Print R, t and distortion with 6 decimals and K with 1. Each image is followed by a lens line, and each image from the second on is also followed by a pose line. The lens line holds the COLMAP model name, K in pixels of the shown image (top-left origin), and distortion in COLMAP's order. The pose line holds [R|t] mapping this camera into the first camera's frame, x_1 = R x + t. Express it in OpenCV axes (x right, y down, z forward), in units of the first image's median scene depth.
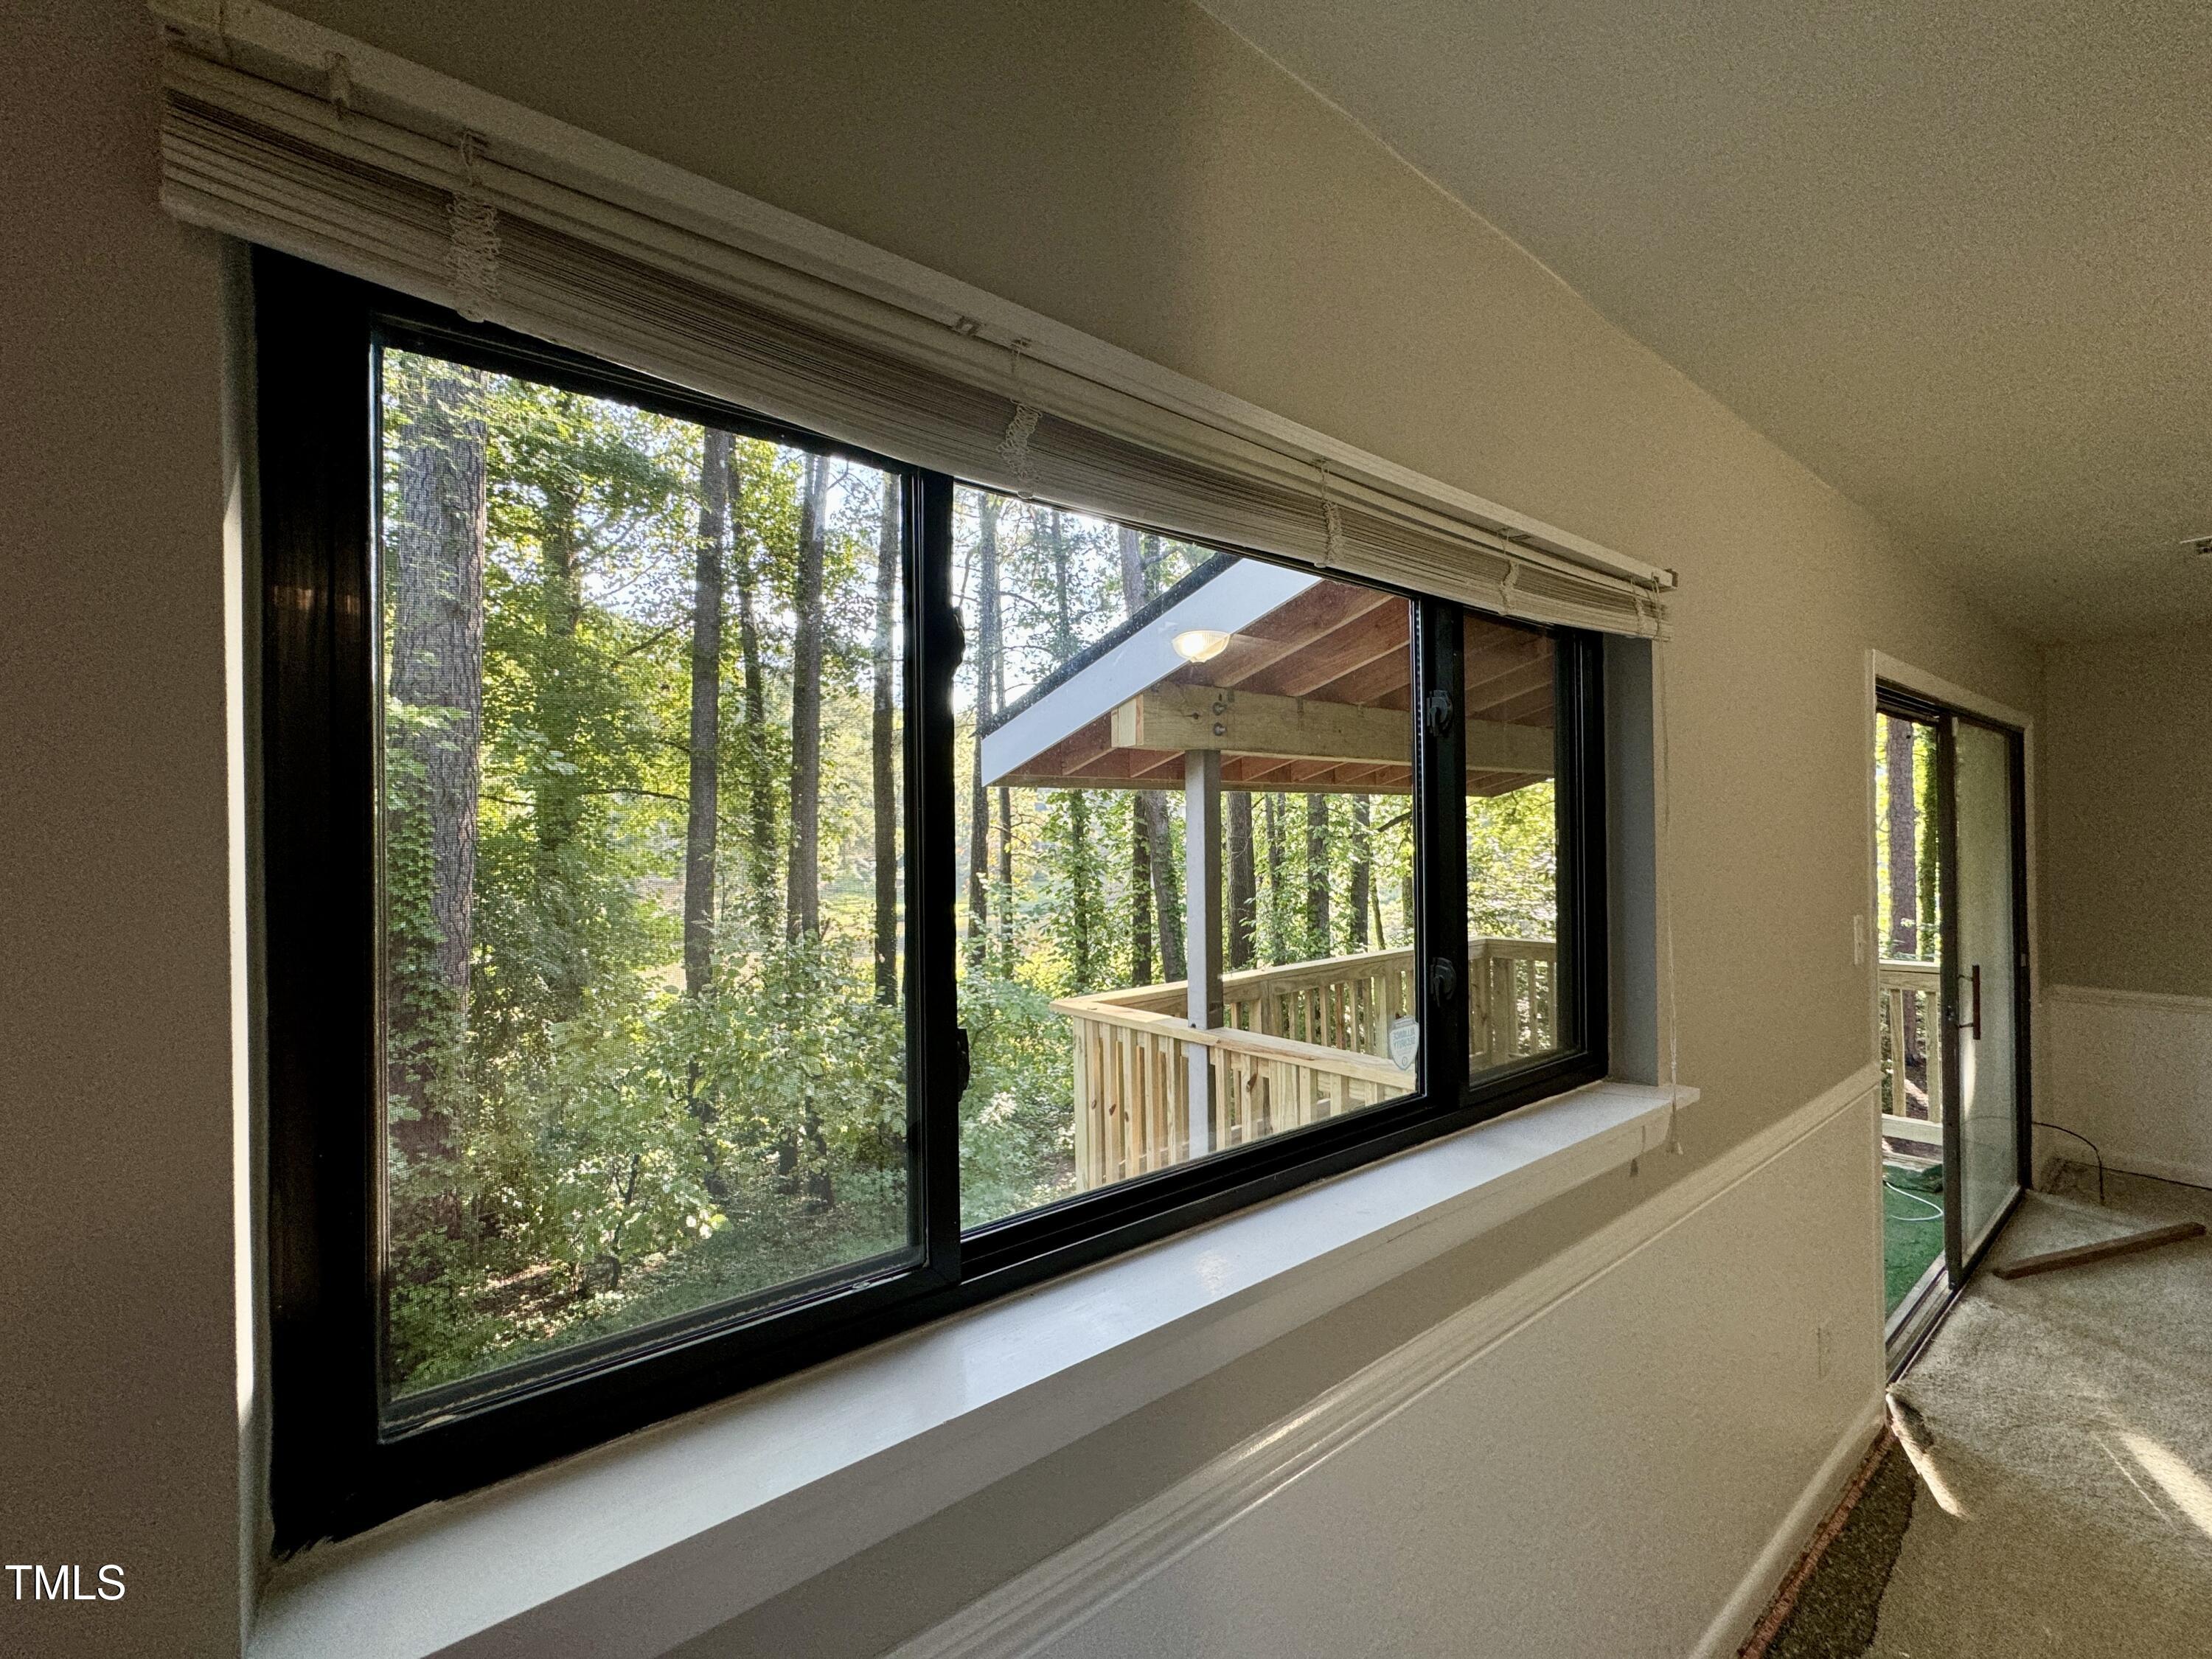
lens RADIAL K [[870.7, 0, 1106.0], [0, 870.7, 829.5], [0, 0, 1]] dist [-0.001236, -0.000133]
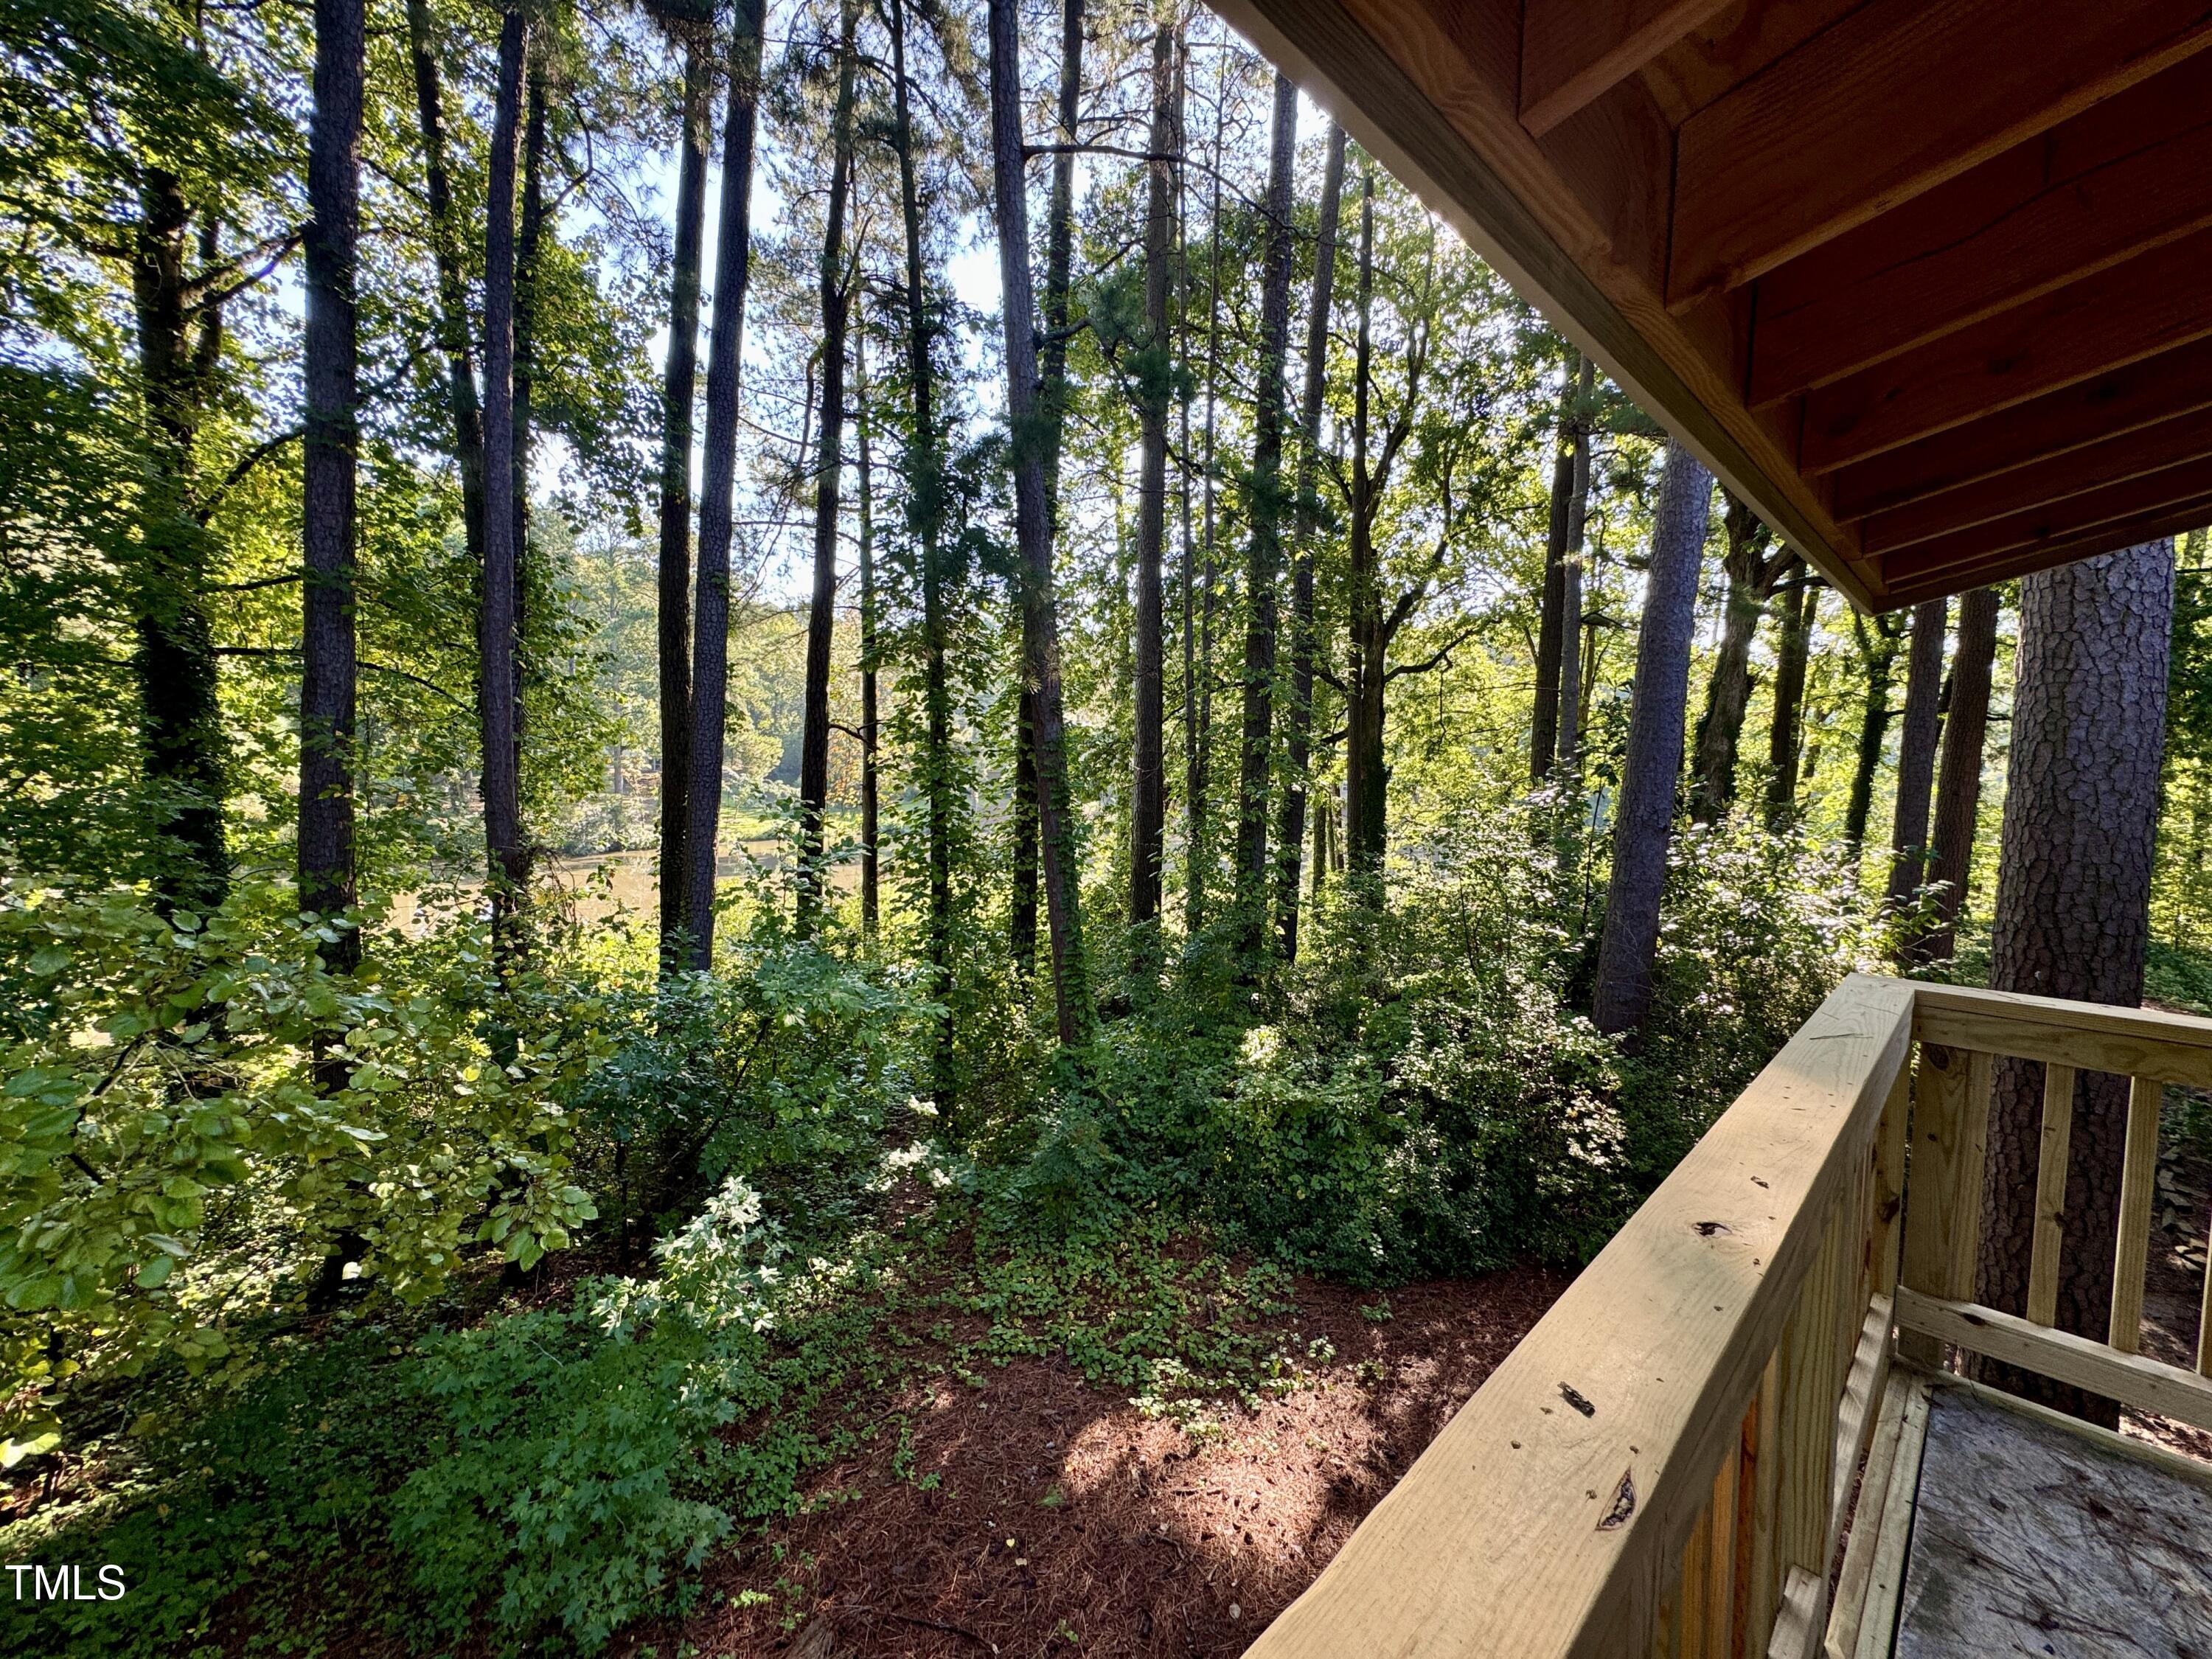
lens RADIAL K [[870.7, 0, 1106.0], [0, 870.7, 829.5], [0, 0, 1]] dist [-0.001236, -0.000133]
pose [[0.992002, 0.025031, 0.123718, 0.019155], [-0.035456, 0.995936, 0.082792, 0.018141], [-0.121143, -0.086517, 0.988858, 0.264001]]
